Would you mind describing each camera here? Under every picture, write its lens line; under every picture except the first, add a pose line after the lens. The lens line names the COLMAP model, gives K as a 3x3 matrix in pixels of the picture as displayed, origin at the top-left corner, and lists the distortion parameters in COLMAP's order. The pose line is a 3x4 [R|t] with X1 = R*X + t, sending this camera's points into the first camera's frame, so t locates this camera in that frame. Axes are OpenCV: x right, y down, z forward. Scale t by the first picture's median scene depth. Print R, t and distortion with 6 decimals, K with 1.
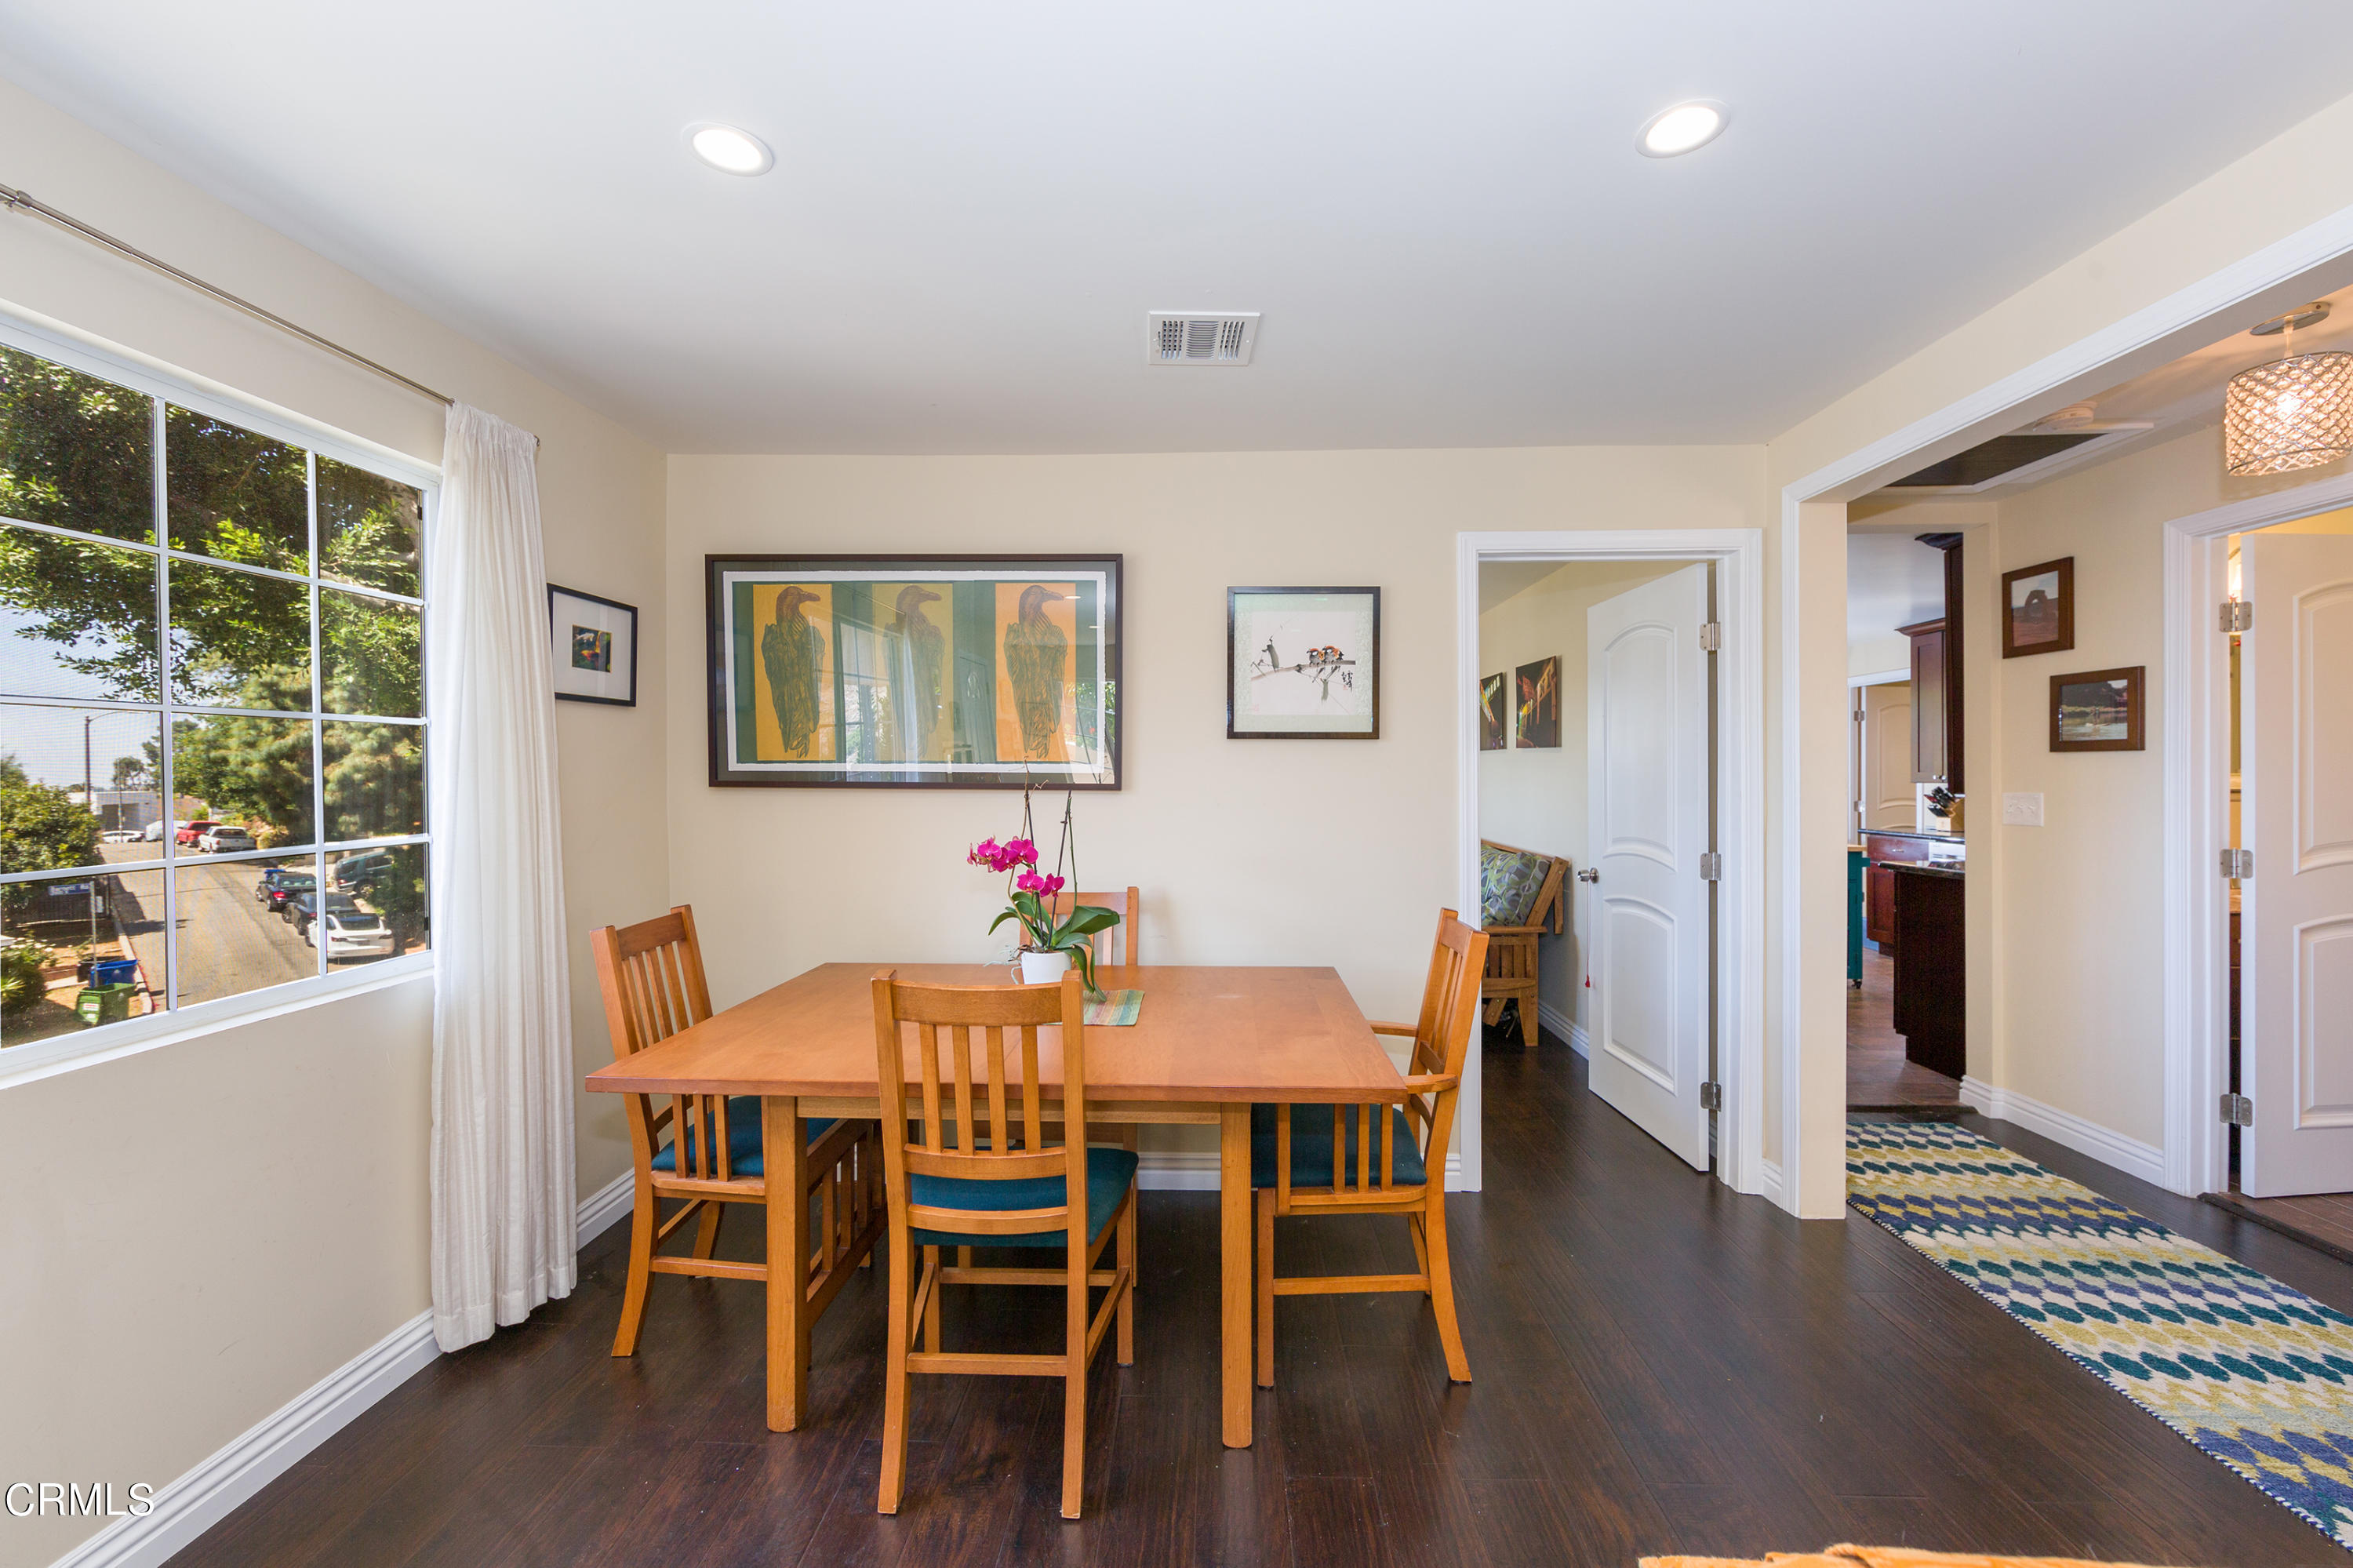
lens RADIAL K [[915.4, 0, 1185.7], [0, 915.4, 784.7], [0, 0, 1]] dist [-0.000154, 0.000033]
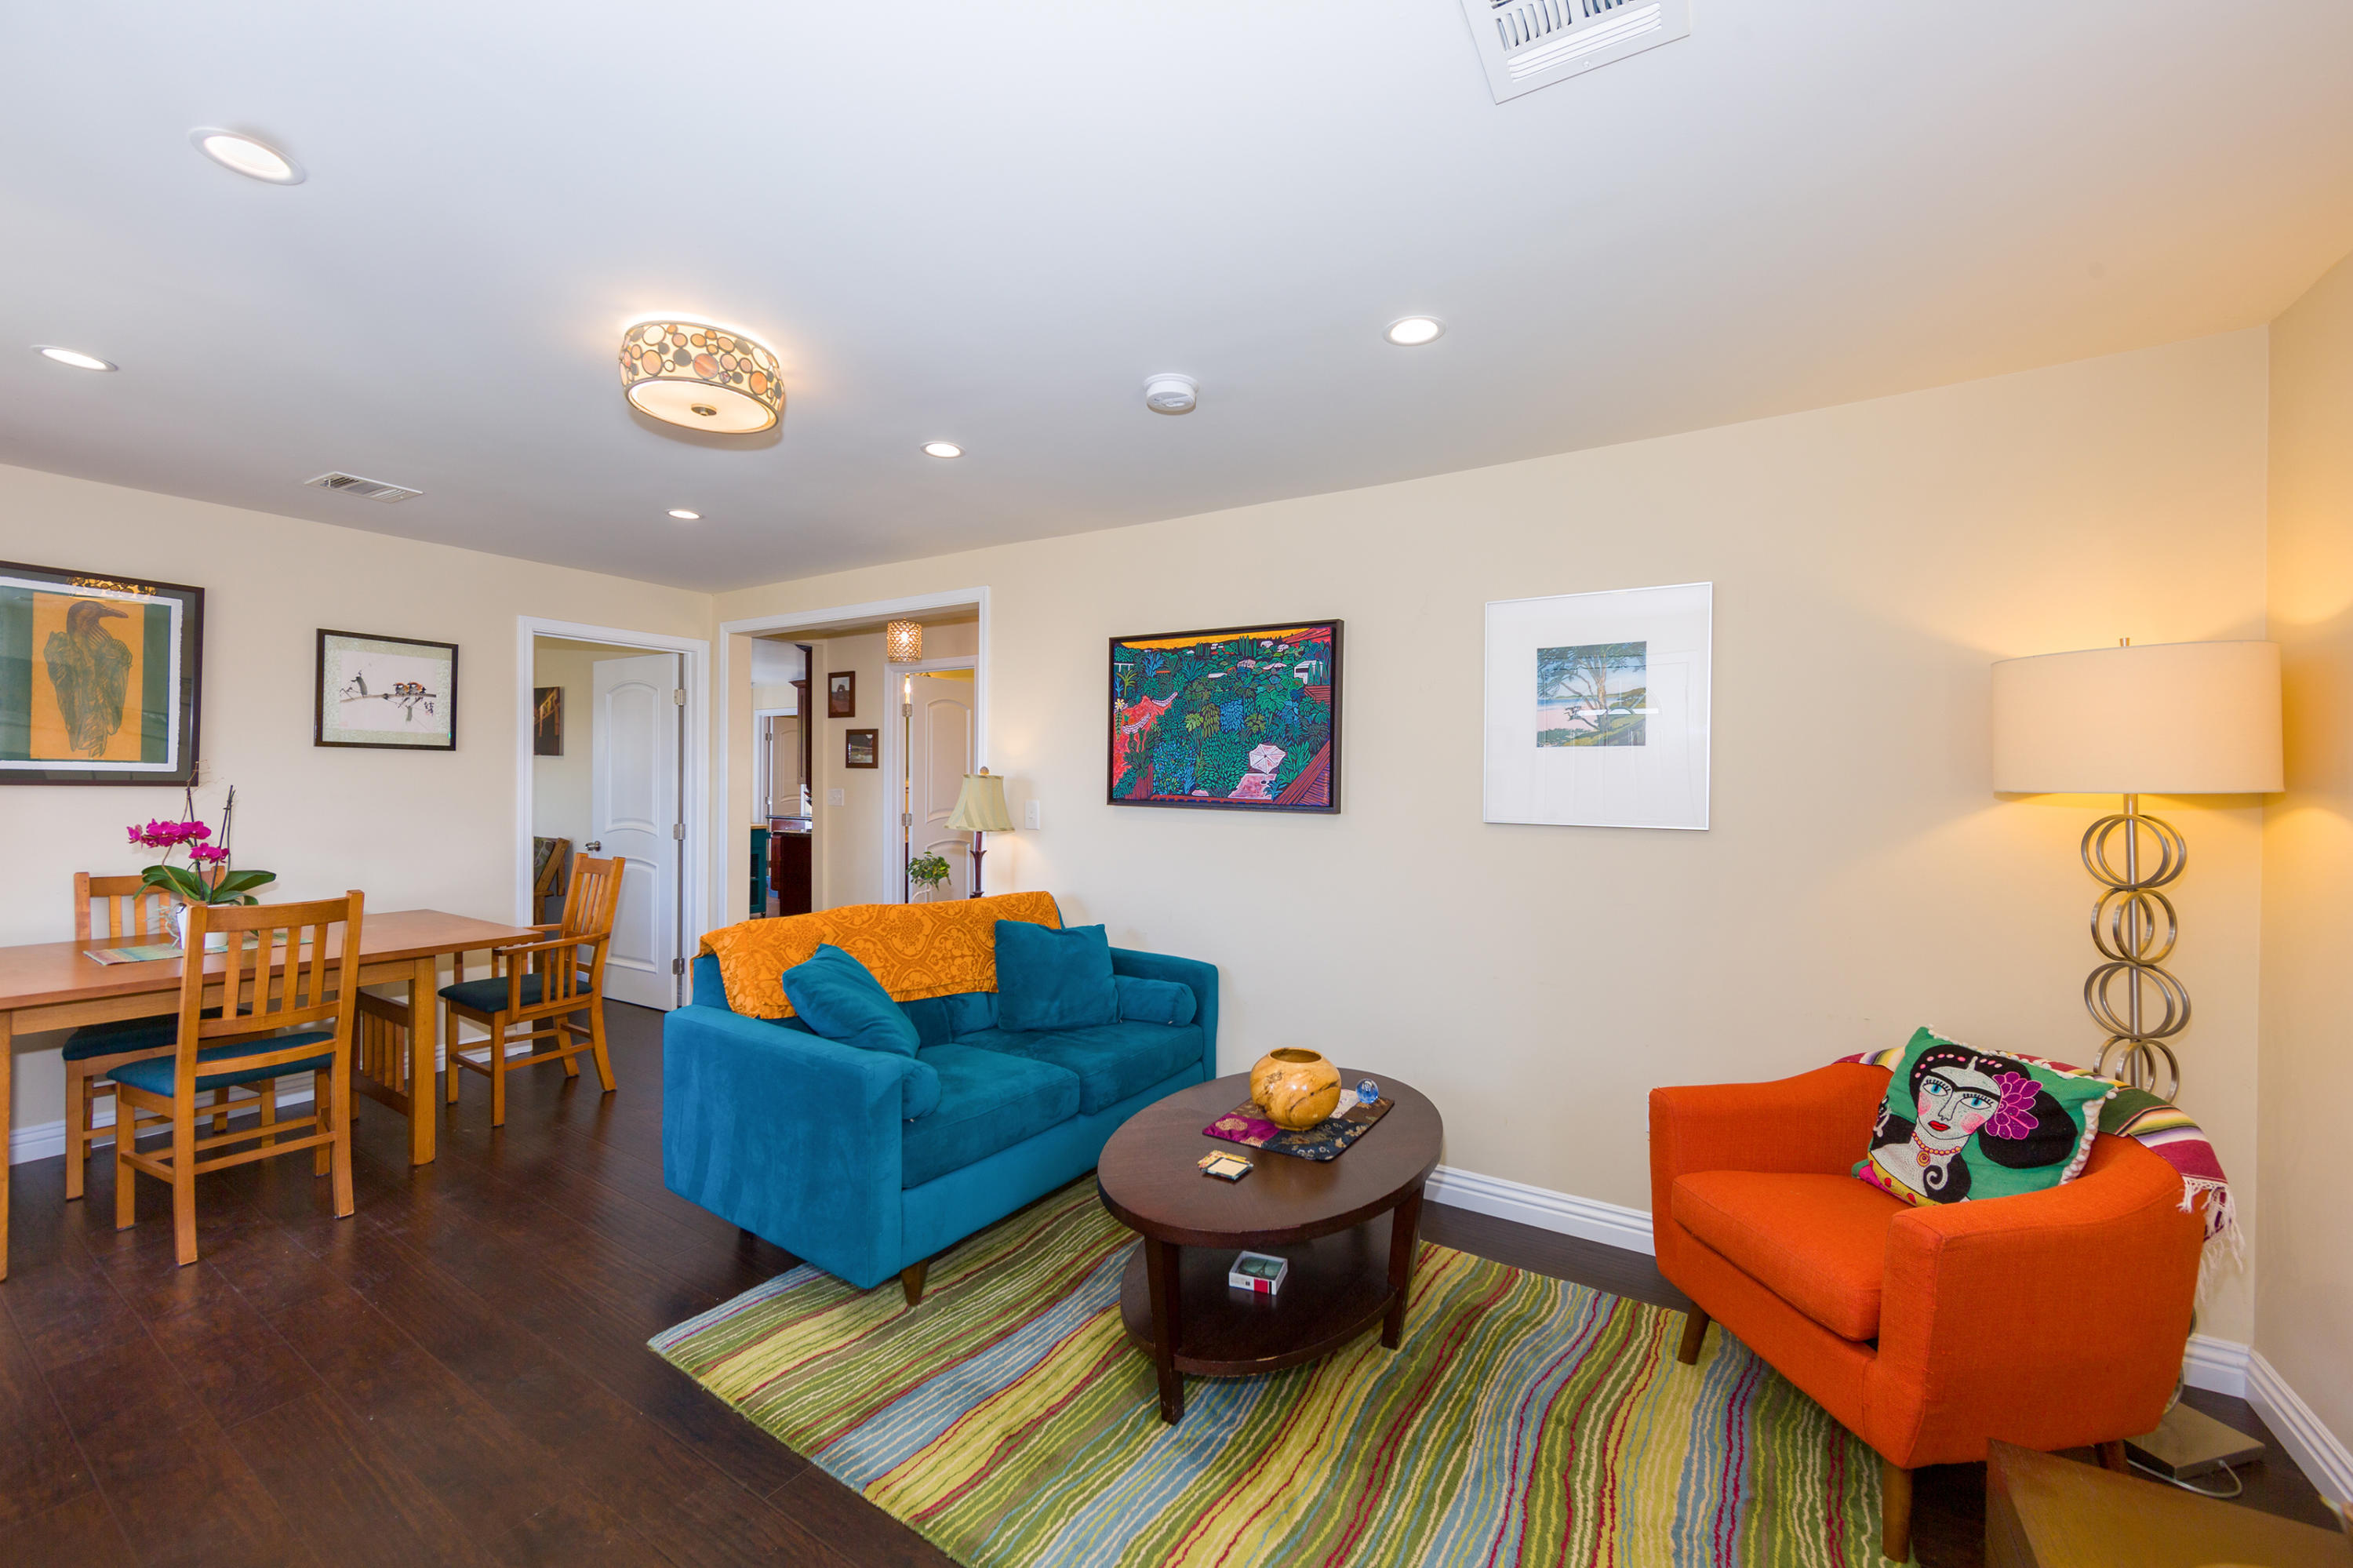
lens RADIAL K [[915.4, 0, 1171.6], [0, 915.4, 775.6], [0, 0, 1]] dist [-0.000154, 0.000033]
pose [[0.507469, 0.011672, 0.861591, -0.434330], [-0.001664, 0.999920, -0.012566, 0.004673], [-0.861668, 0.004943, 0.507448, -0.660936]]
